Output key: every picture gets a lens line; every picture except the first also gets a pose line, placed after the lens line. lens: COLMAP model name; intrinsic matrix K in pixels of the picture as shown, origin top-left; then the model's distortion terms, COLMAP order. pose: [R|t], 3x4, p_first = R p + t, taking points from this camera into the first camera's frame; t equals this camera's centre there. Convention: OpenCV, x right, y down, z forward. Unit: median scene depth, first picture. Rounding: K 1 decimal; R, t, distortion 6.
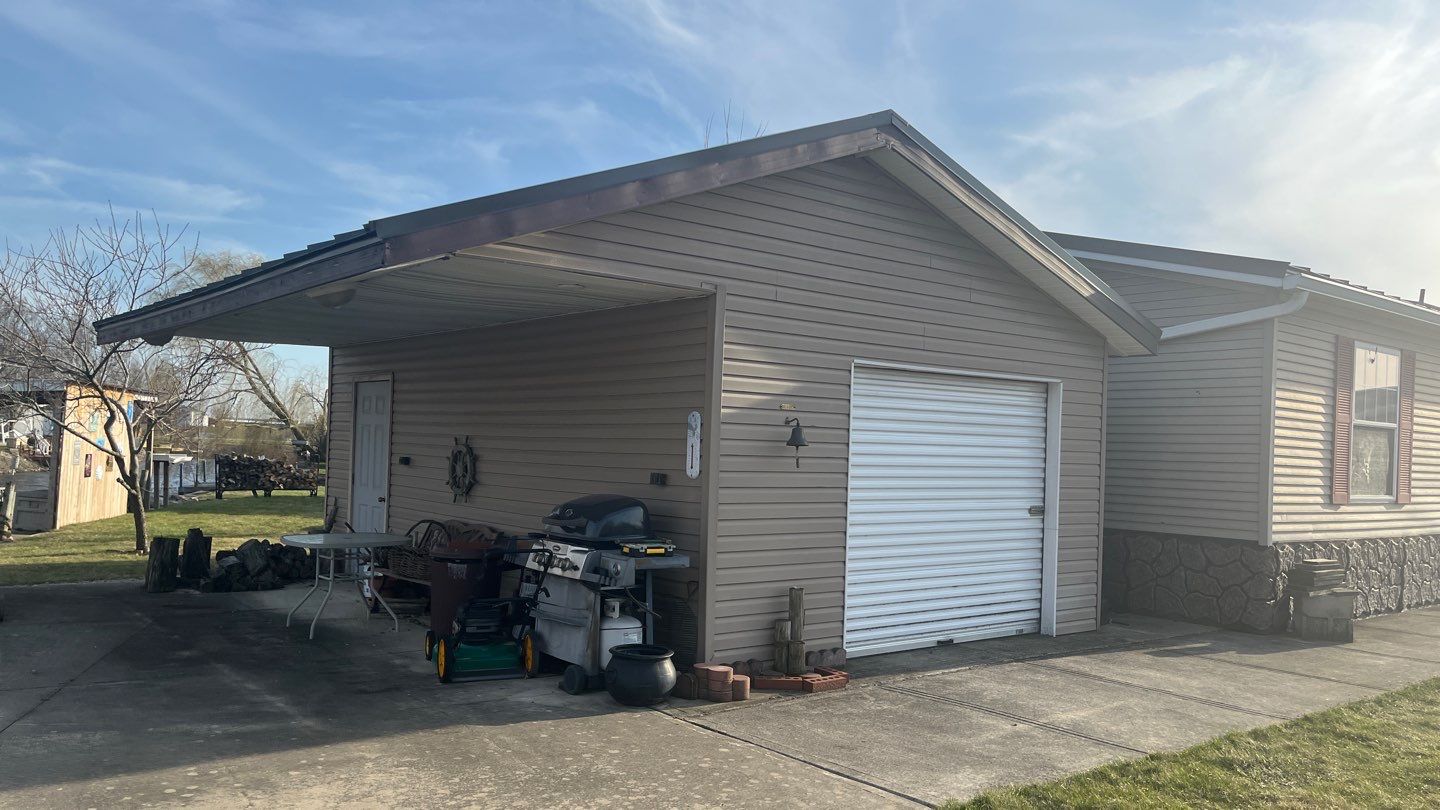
lens RADIAL K [[1072.0, 0, 737.2], [0, 1072.0, 409.6], [0, 0, 1]] dist [0.004926, 0.000601]
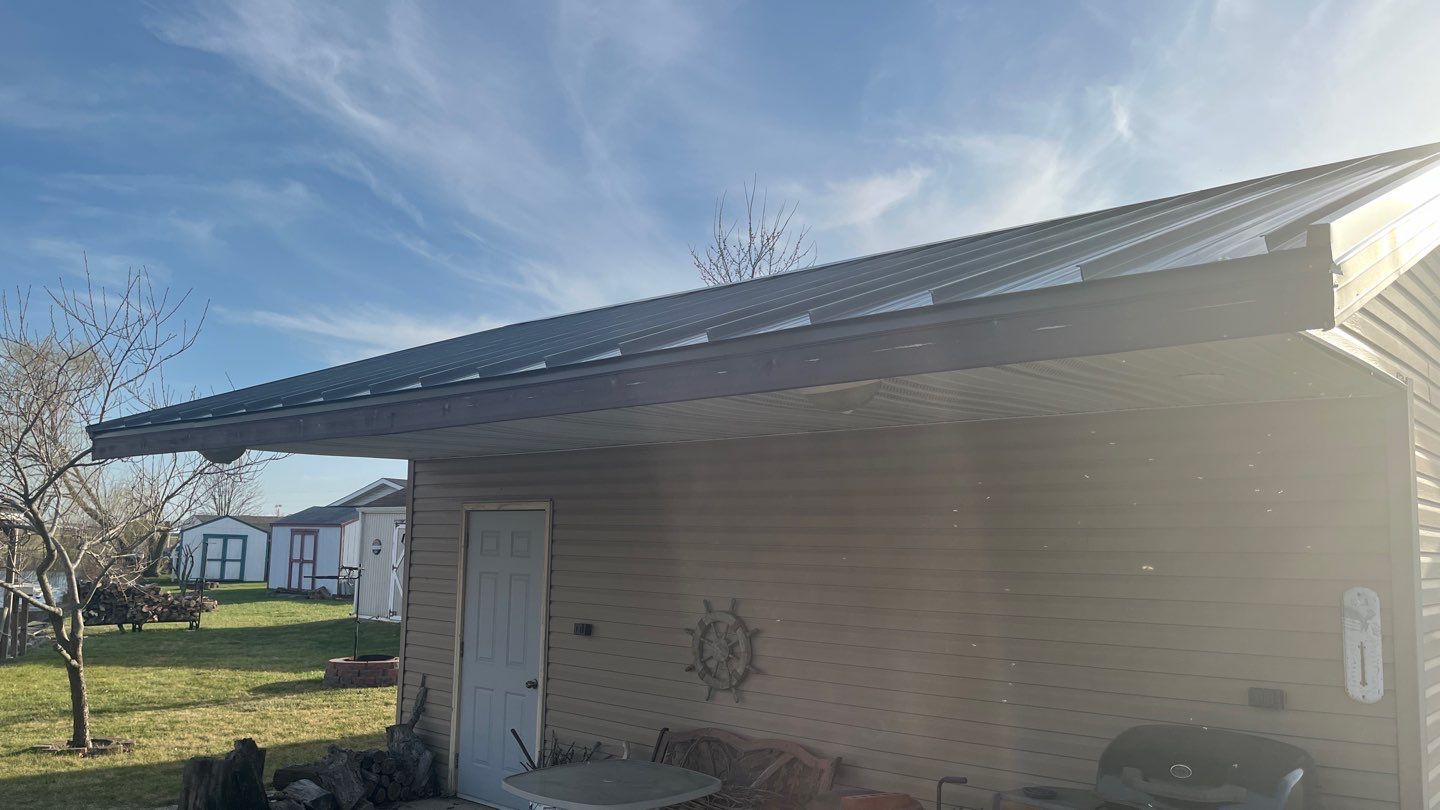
lens RADIAL K [[1086.5, 0, 720.0], [0, 1086.5, 405.0], [0, 0, 1]] dist [0.023790, 0.002319]
pose [[0.991200, 0.007352, 0.132171, -0.303384], [0.005189, 0.995531, -0.094290, -0.027854], [-0.132273, 0.094146, 0.986732, 0.277010]]
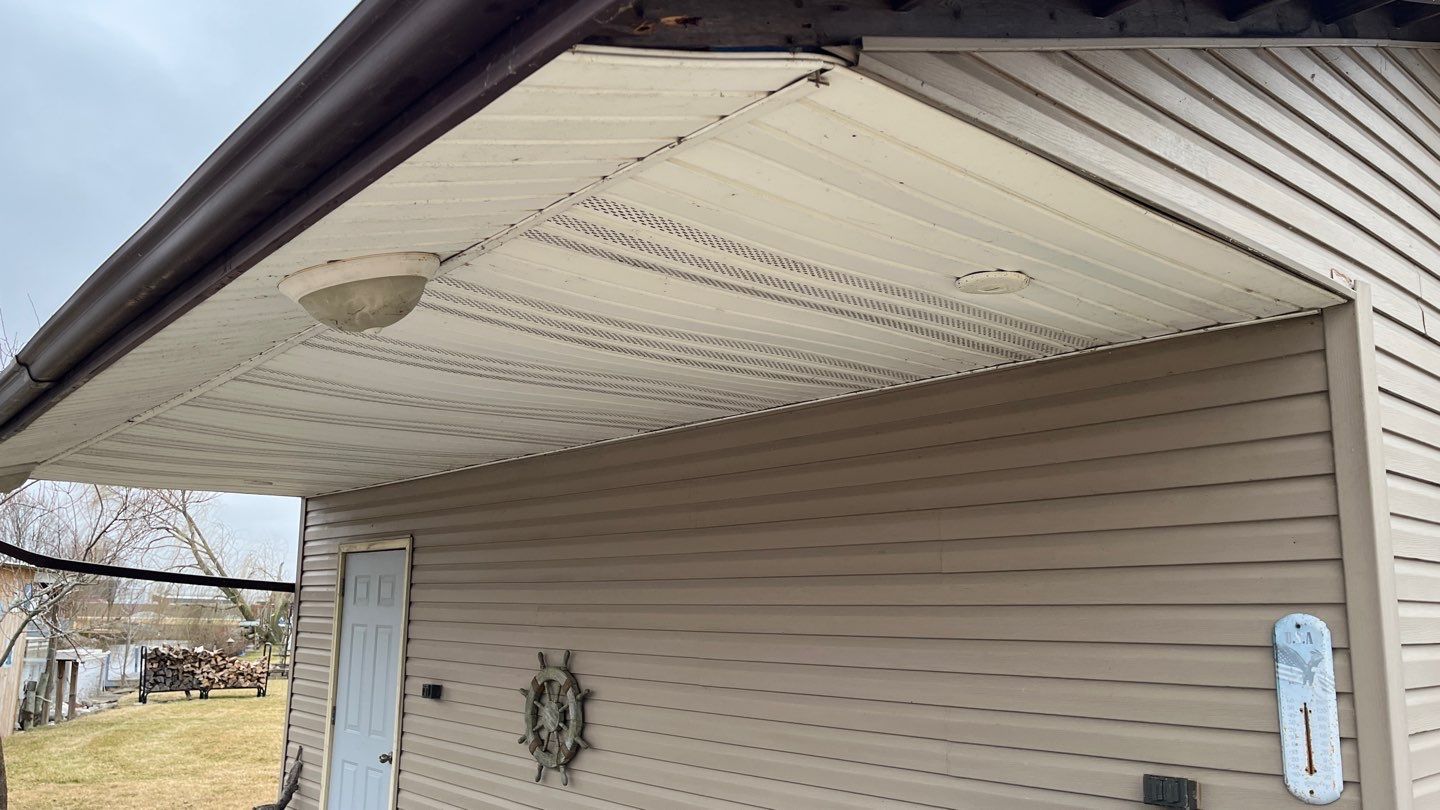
lens RADIAL K [[1086.5, 0, 720.0], [0, 1086.5, 405.0], [0, 0, 1]] dist [0.023790, 0.002319]
pose [[0.999763, -0.013753, 0.016891, -0.159006], [0.016210, 0.987754, -0.155177, -0.009279], [-0.014550, 0.155414, 0.987742, 0.390204]]
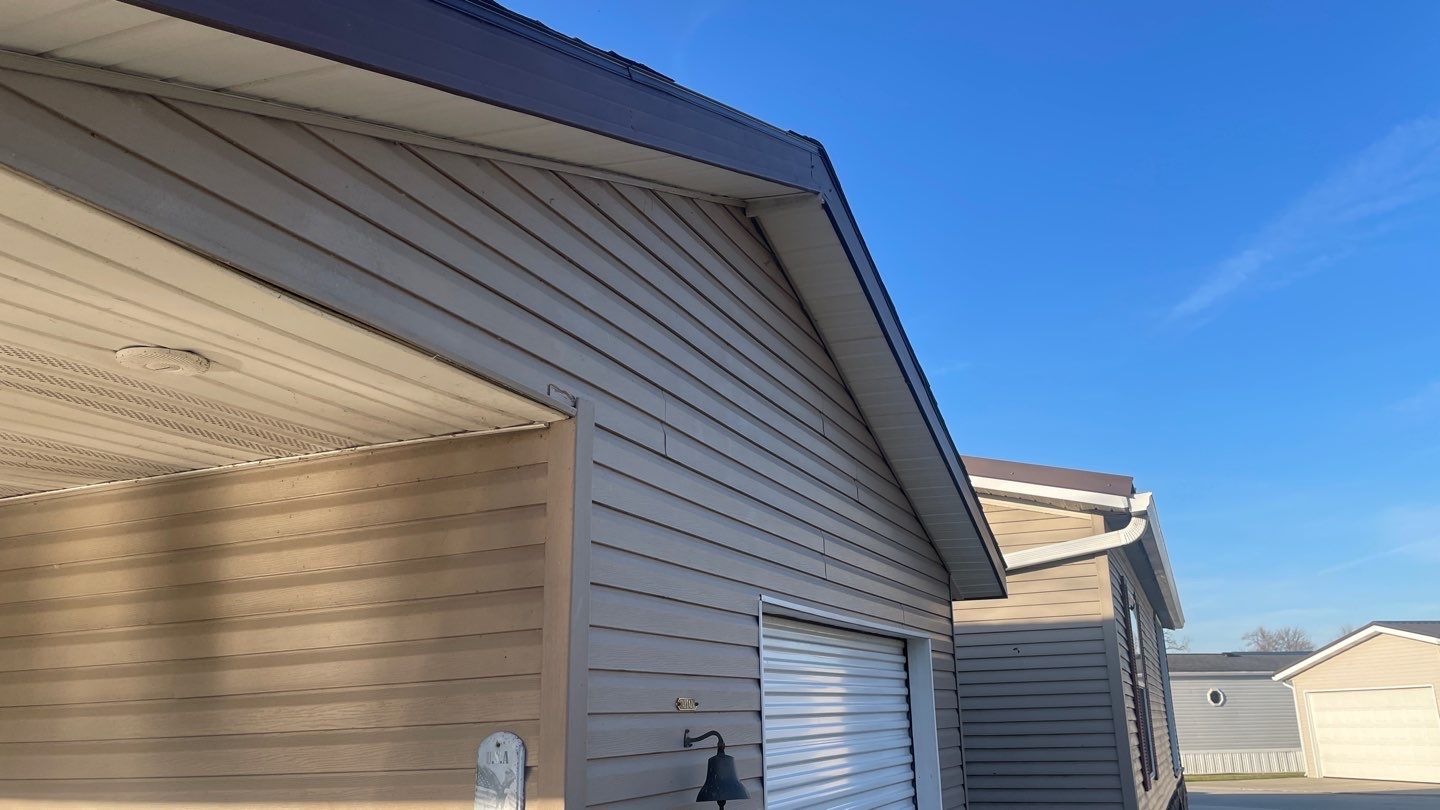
lens RADIAL K [[1081.1, 0, 775.8], [0, 1081.1, 410.4], [0, 0, 1]] dist [0.069141, -0.094650]
pose [[0.878857, 0.073599, 0.471373, -0.090512], [0.042853, 0.971857, -0.231640, -0.009595], [-0.475156, 0.223778, 0.850970, 0.391098]]
